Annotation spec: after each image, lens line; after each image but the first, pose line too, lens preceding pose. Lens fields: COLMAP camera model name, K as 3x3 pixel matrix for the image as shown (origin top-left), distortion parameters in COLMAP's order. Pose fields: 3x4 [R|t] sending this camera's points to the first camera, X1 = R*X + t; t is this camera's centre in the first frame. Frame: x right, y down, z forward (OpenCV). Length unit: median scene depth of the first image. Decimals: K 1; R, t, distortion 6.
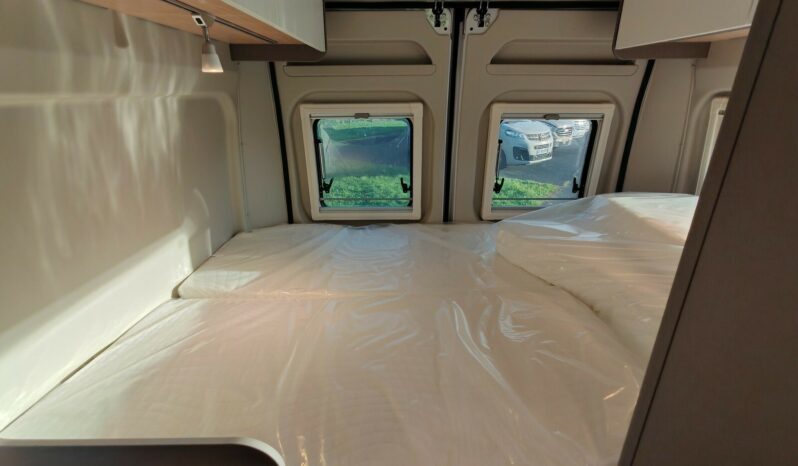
lens RADIAL K [[364.6, 0, 399.0], [0, 364.6, 233.0], [0, 0, 1]] dist [0.000293, 0.000155]
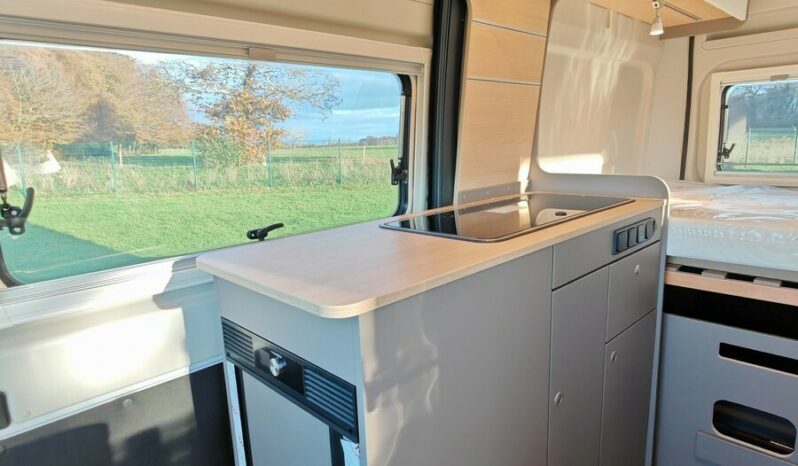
lens RADIAL K [[492.5, 0, 399.2], [0, 492.5, 223.4], [0, 0, 1]] dist [0.000502, 0.001761]
pose [[0.688374, 0.116155, -0.715996, 0.235753], [-0.241623, 0.967440, -0.075355, 0.508808], [0.683930, 0.224873, 0.694026, -0.700060]]
